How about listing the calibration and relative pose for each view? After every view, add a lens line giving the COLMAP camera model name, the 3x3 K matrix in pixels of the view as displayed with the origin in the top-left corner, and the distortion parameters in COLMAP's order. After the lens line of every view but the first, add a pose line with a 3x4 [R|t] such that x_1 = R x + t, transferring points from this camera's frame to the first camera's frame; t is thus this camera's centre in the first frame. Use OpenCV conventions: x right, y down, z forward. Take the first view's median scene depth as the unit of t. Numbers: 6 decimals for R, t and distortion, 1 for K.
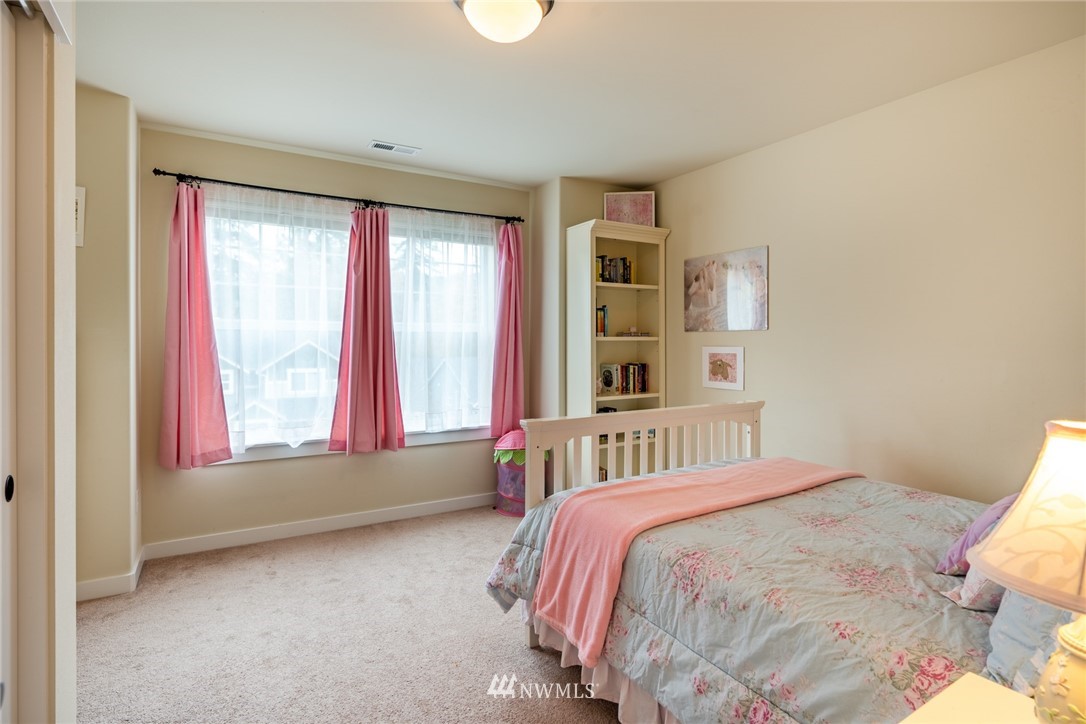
lens RADIAL K [[540.4, 0, 548.7], [0, 540.4, 351.9], [0, 0, 1]] dist [-0.009024, 0.001768]
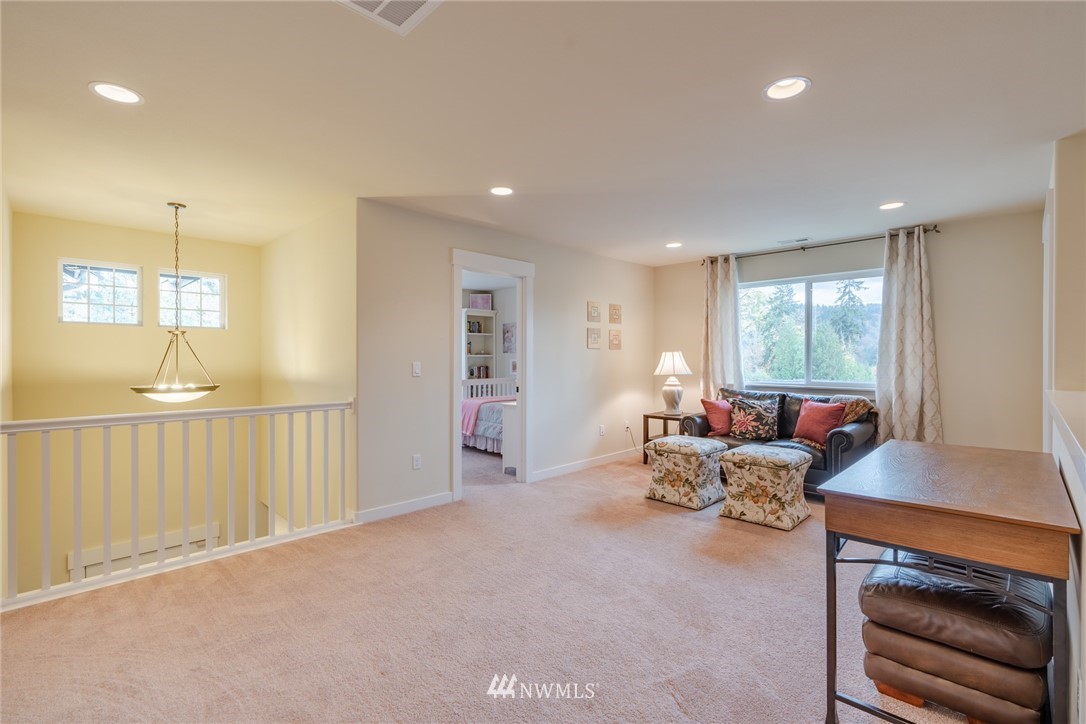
lens RADIAL K [[496.4, 0, 543.7], [0, 496.4, 360.8], [0, 0, 1]] dist [-0.000711, -0.000706]
pose [[0.965393, -0.001308, 0.260795, -0.162082], [0.005121, 0.999890, -0.013940, 0.031399], [-0.260748, 0.014793, 0.965294, -1.243083]]
